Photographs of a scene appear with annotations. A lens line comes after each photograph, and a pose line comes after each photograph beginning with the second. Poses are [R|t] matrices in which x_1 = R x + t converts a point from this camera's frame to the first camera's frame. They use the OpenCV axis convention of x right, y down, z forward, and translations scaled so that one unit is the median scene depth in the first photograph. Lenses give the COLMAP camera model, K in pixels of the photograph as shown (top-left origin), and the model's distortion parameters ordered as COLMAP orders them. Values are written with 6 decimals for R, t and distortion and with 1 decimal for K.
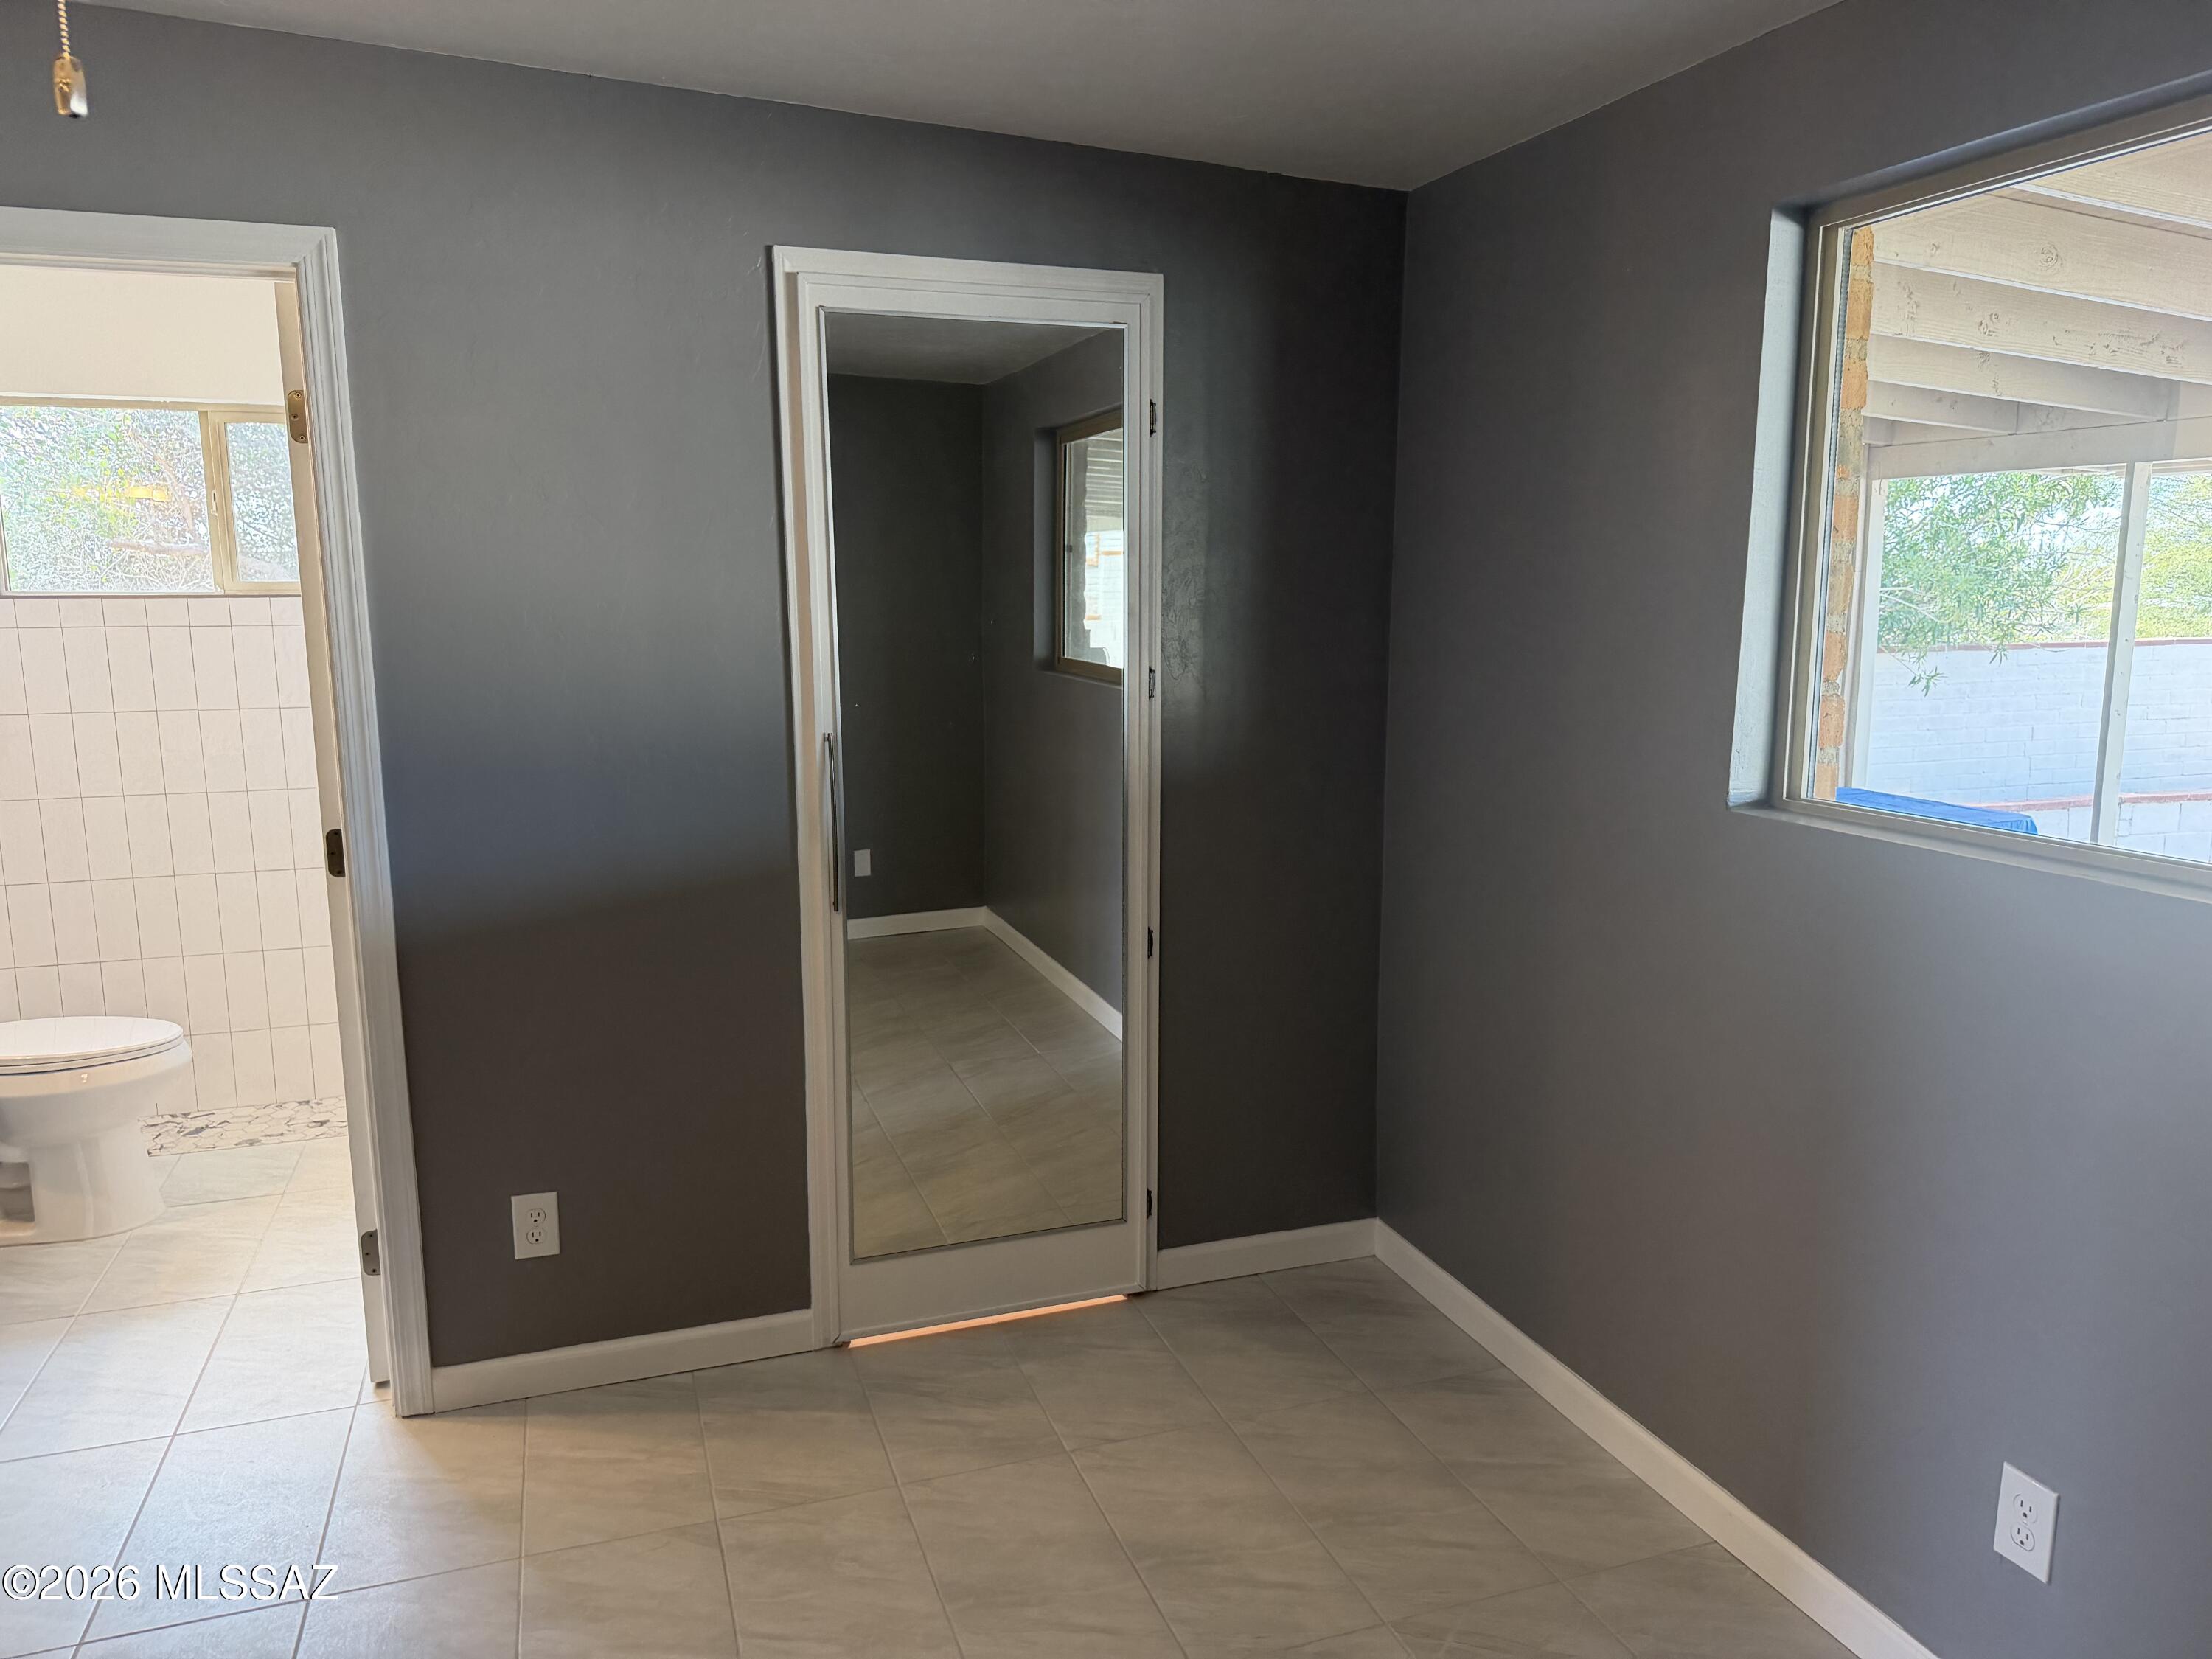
lens RADIAL K [[1556.1, 0, 1103.6], [0, 1556.1, 841.7], [0, 0, 1]] dist [0.108590, -0.163758]
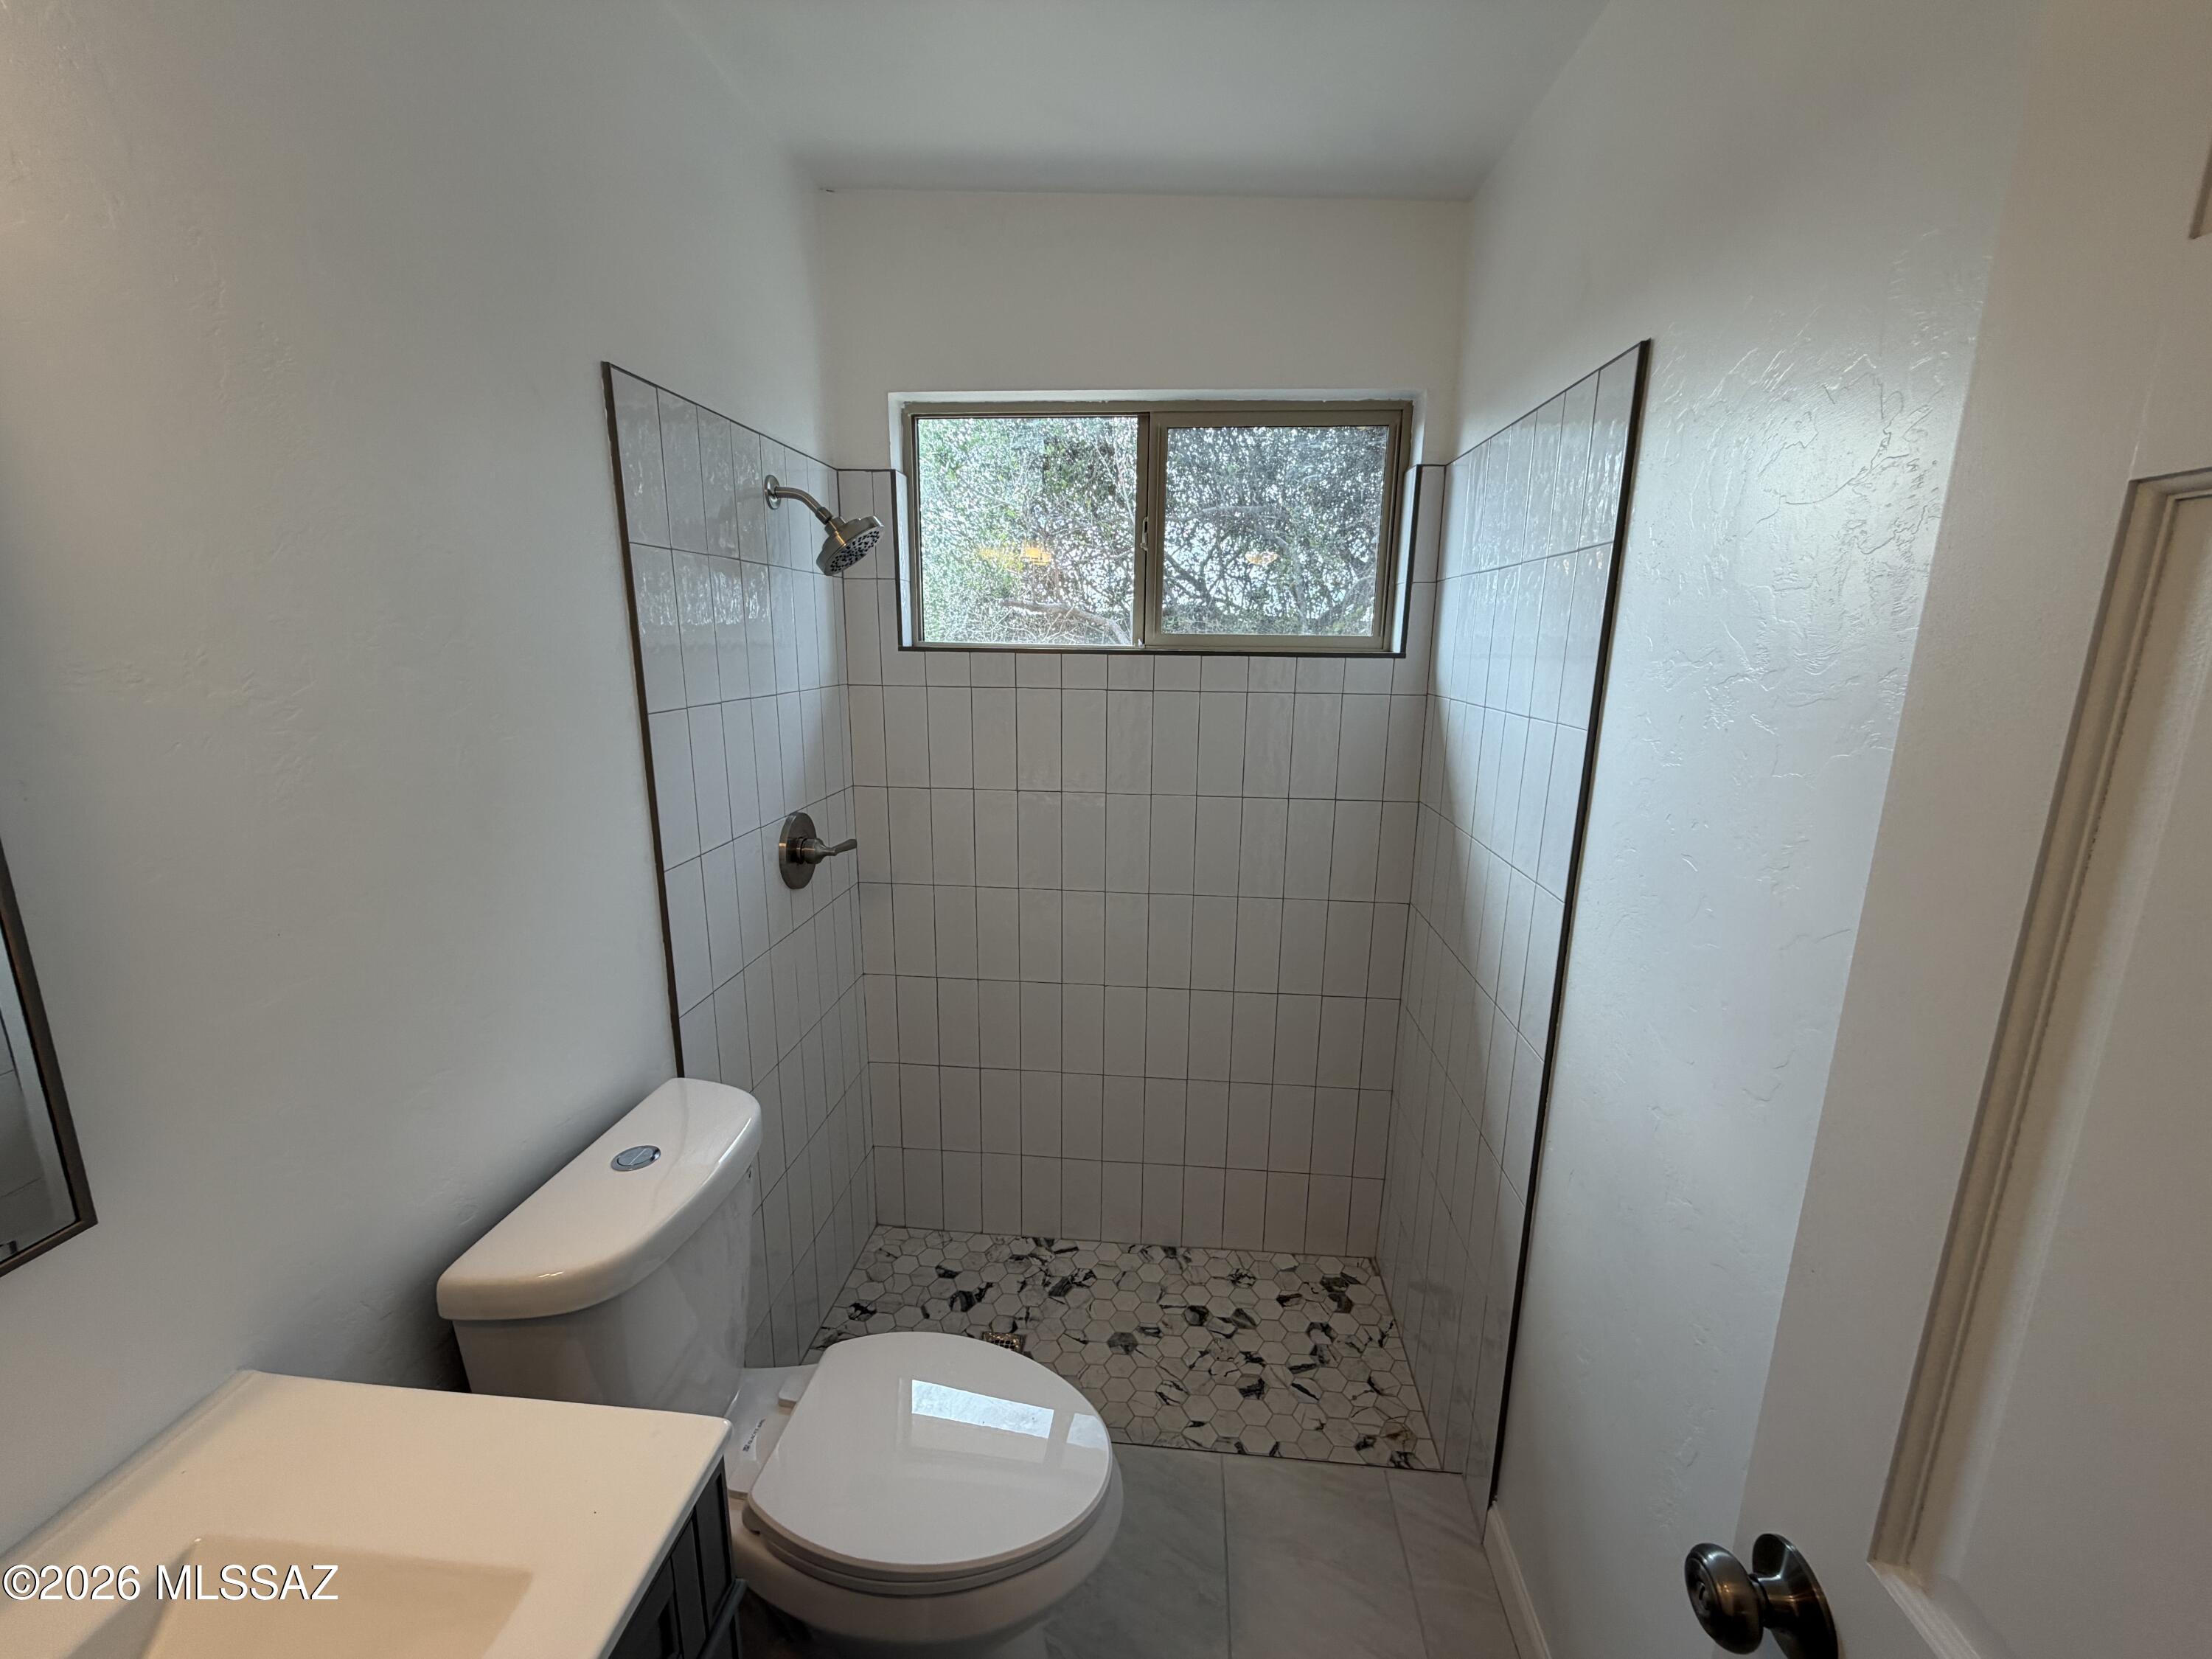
lens RADIAL K [[872.7, 0, 1097.7], [0, 872.7, 844.4], [0, 0, 1]] dist [-0.000532, -0.000170]
pose [[0.909759, 0.107977, -0.400848, -0.386941], [-0.084461, 0.993529, 0.075937, -0.089078], [0.406454, -0.035229, 0.912992, 0.578648]]
